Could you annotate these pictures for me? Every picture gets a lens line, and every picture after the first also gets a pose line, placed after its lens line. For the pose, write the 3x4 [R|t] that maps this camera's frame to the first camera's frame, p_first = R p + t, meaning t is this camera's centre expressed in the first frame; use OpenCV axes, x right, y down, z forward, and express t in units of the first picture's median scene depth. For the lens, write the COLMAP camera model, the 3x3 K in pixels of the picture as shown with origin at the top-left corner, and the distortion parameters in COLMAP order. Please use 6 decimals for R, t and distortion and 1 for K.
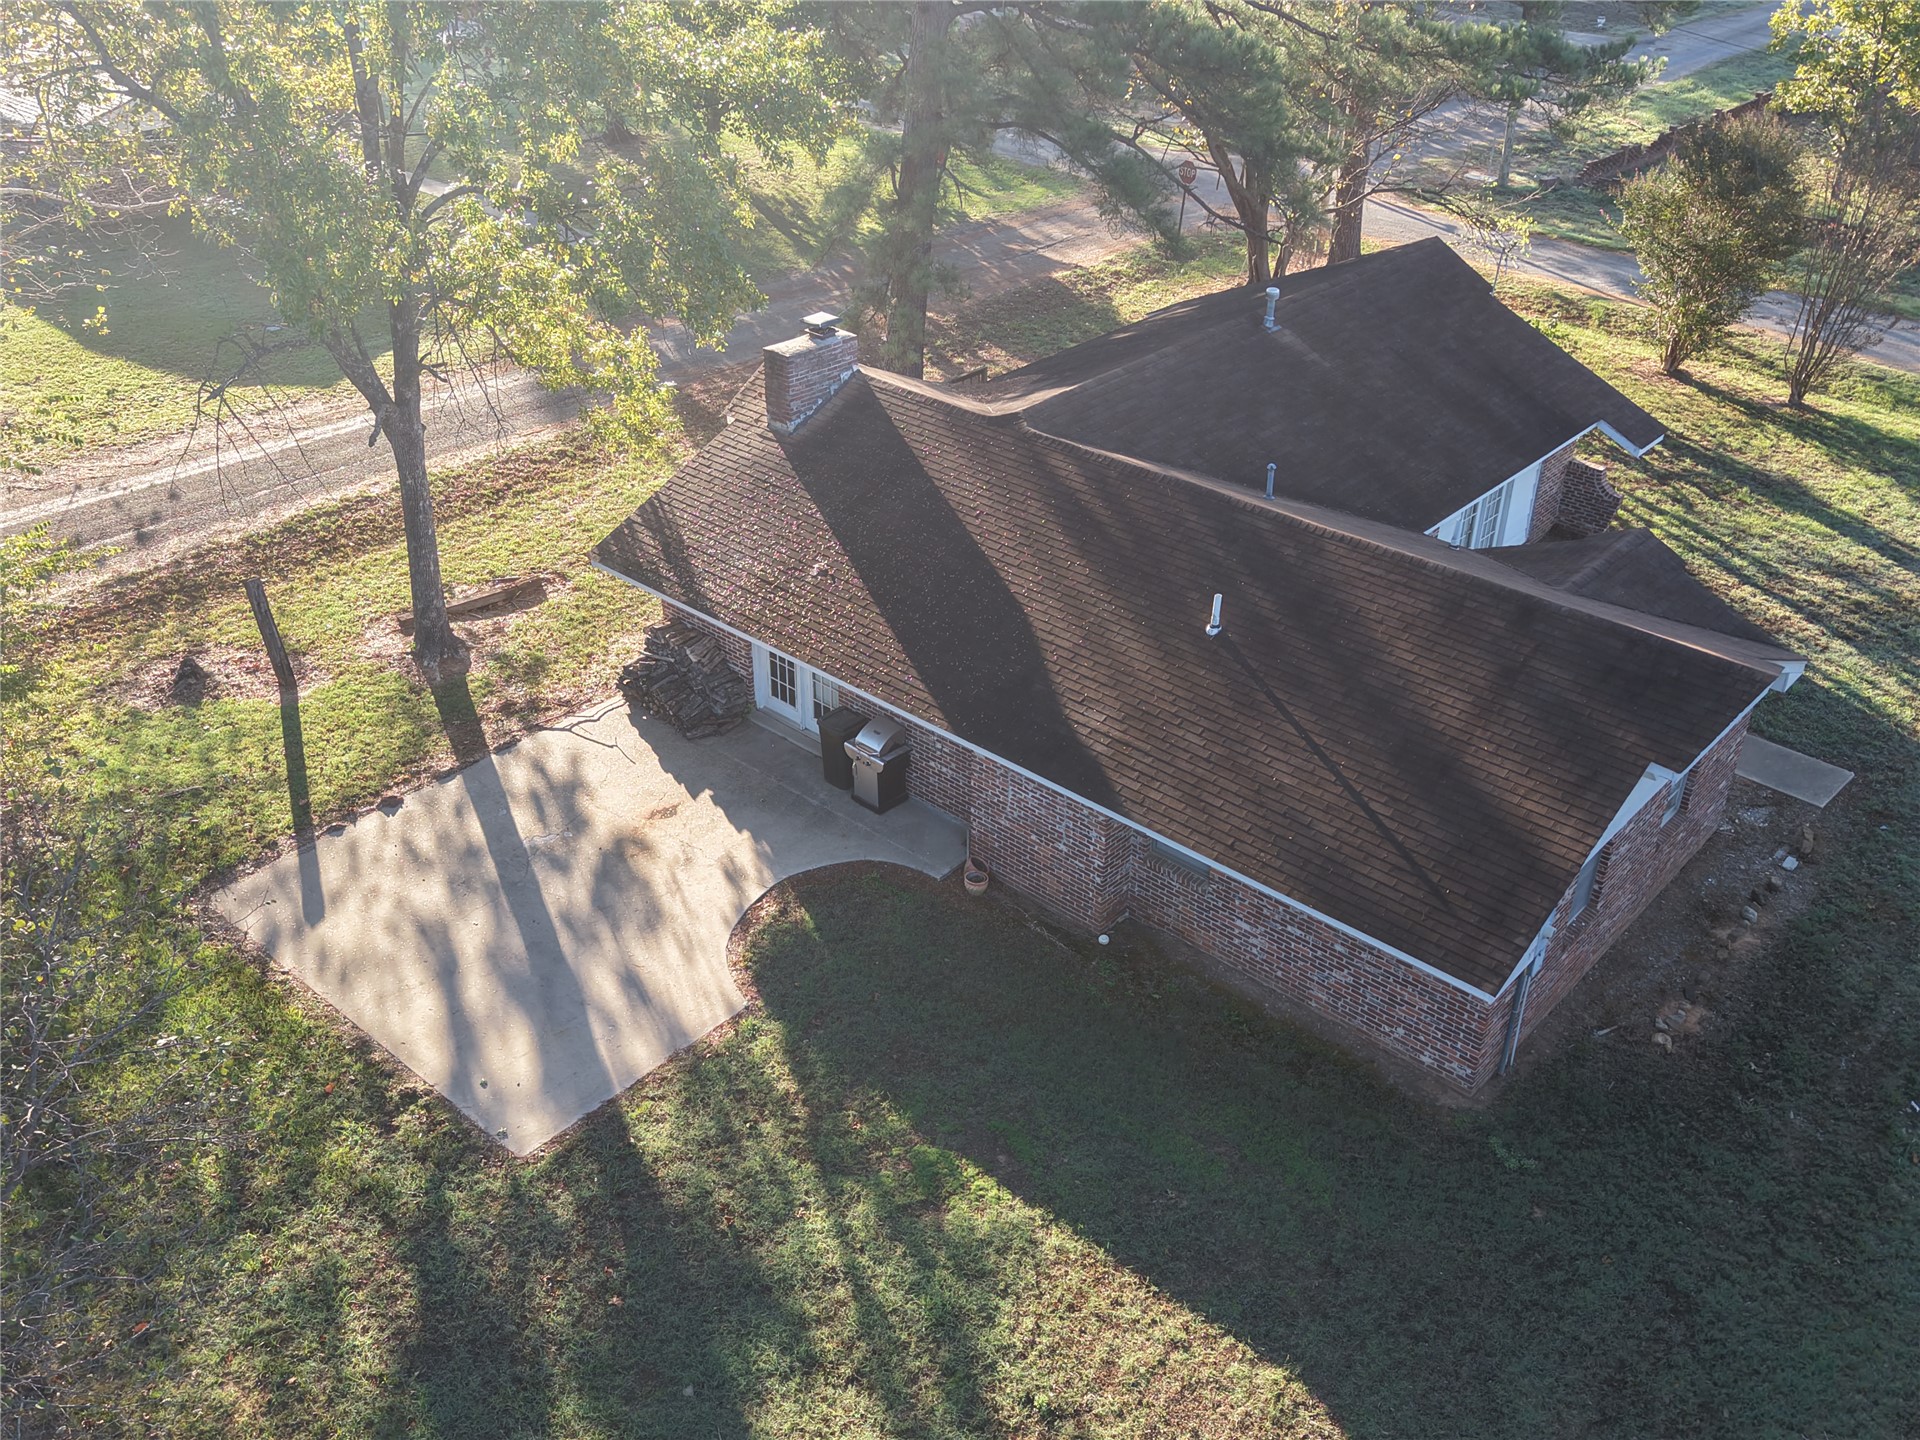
lens RADIAL K [[1685.5, 0, 936.3], [0, 1685.5, 717.3], [0, 0, 1]] dist [0.167764, -0.403483]
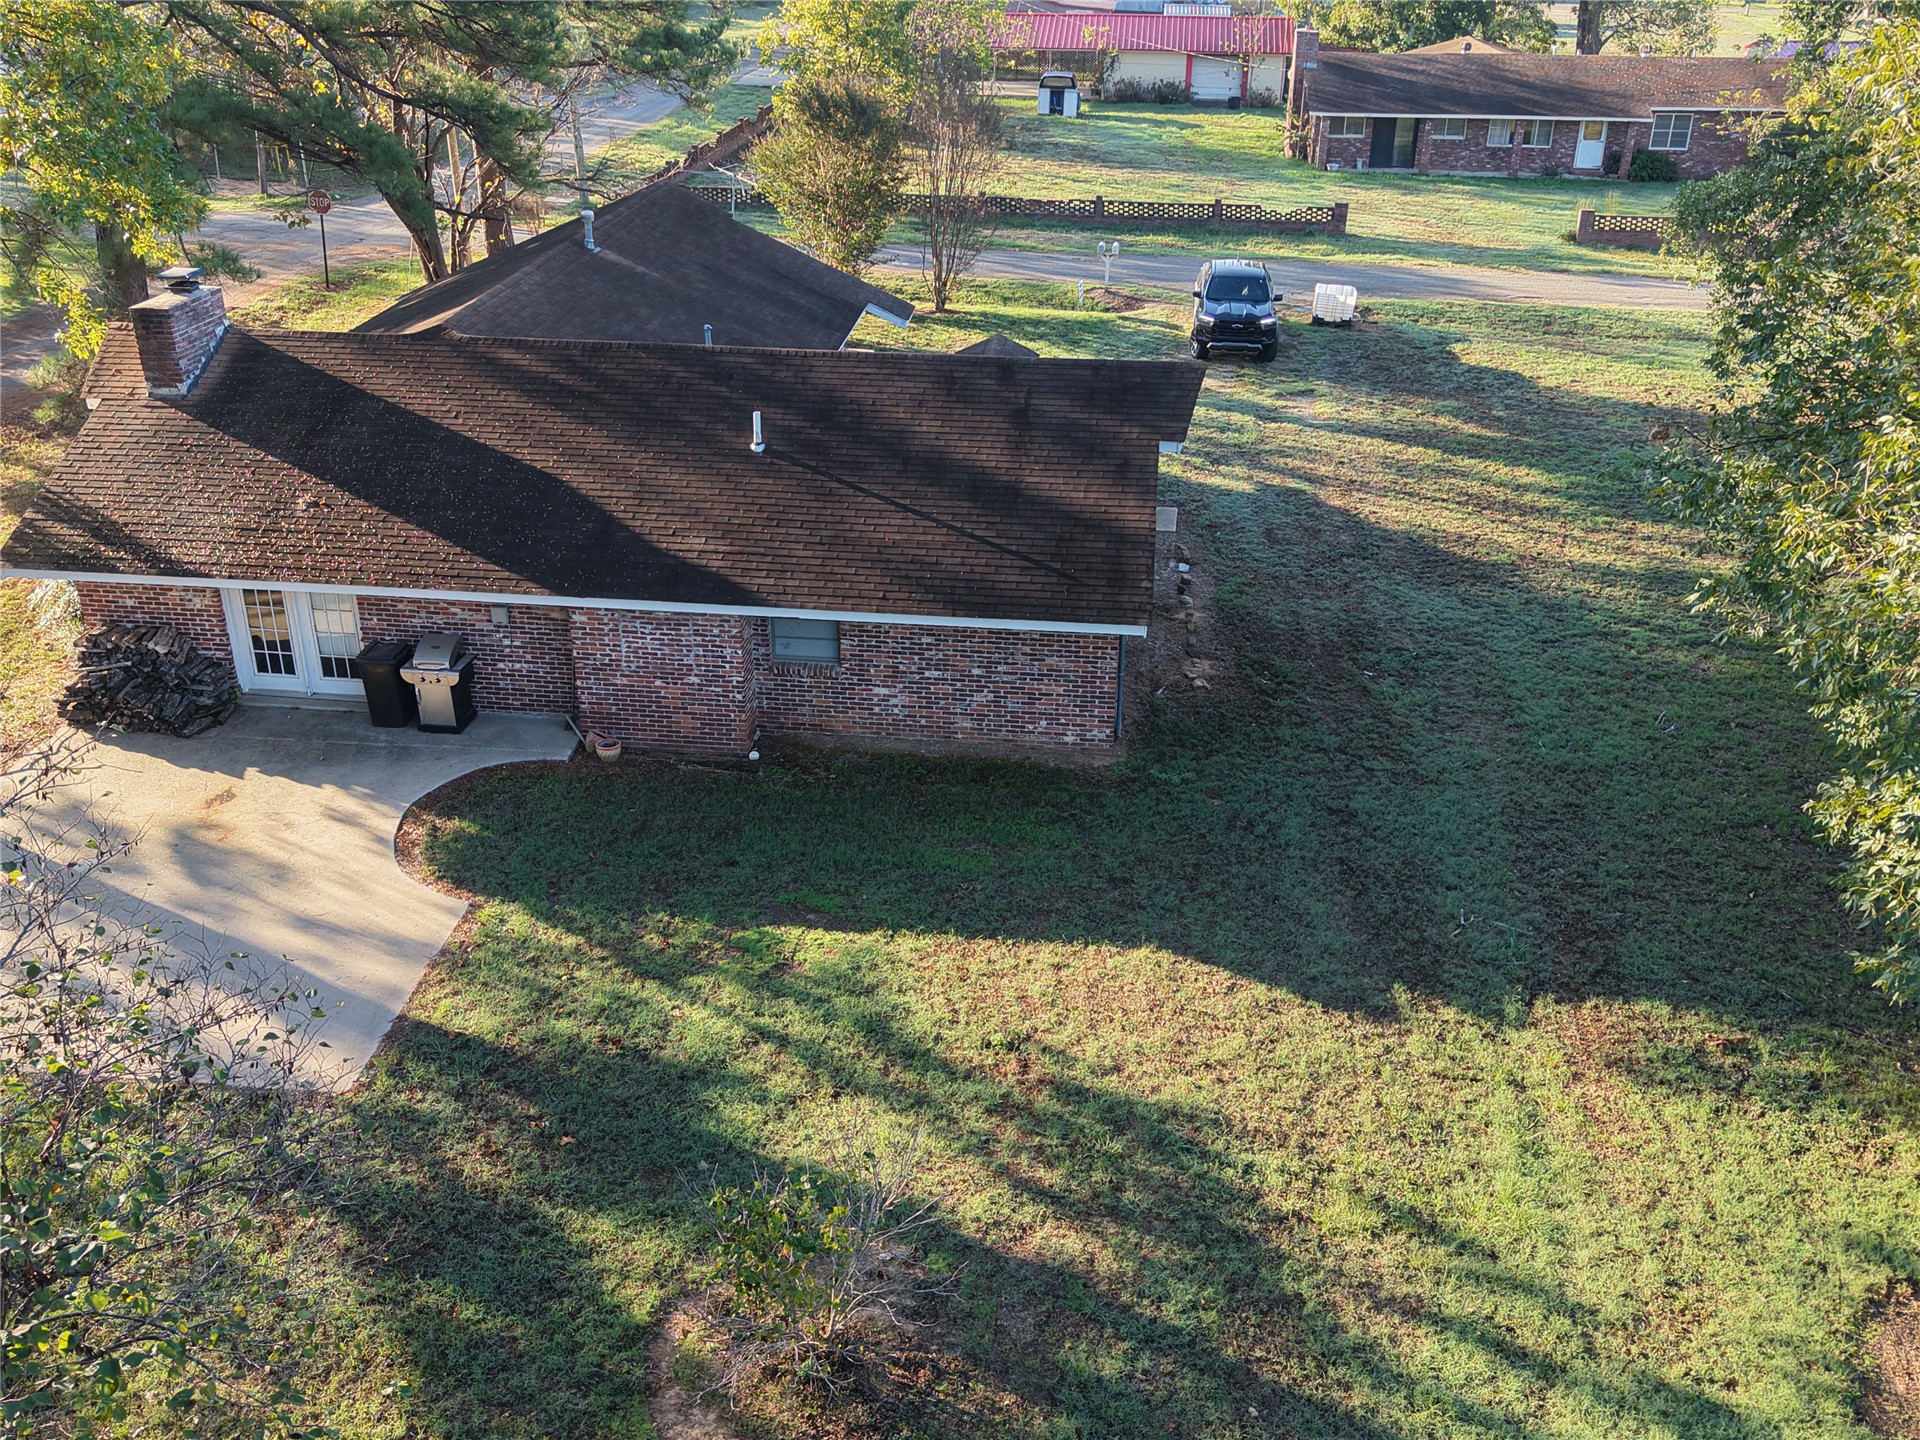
lens RADIAL K [[1685.5, 0, 936.3], [0, 1685.5, 717.3], [0, 0, 1]] dist [0.167764, -0.403483]
pose [[0.810597, -0.260367, 0.524540, -0.352760], [0.303381, 0.952860, 0.004143, 0.140652], [-0.500892, 0.155777, 0.851376, 0.059565]]
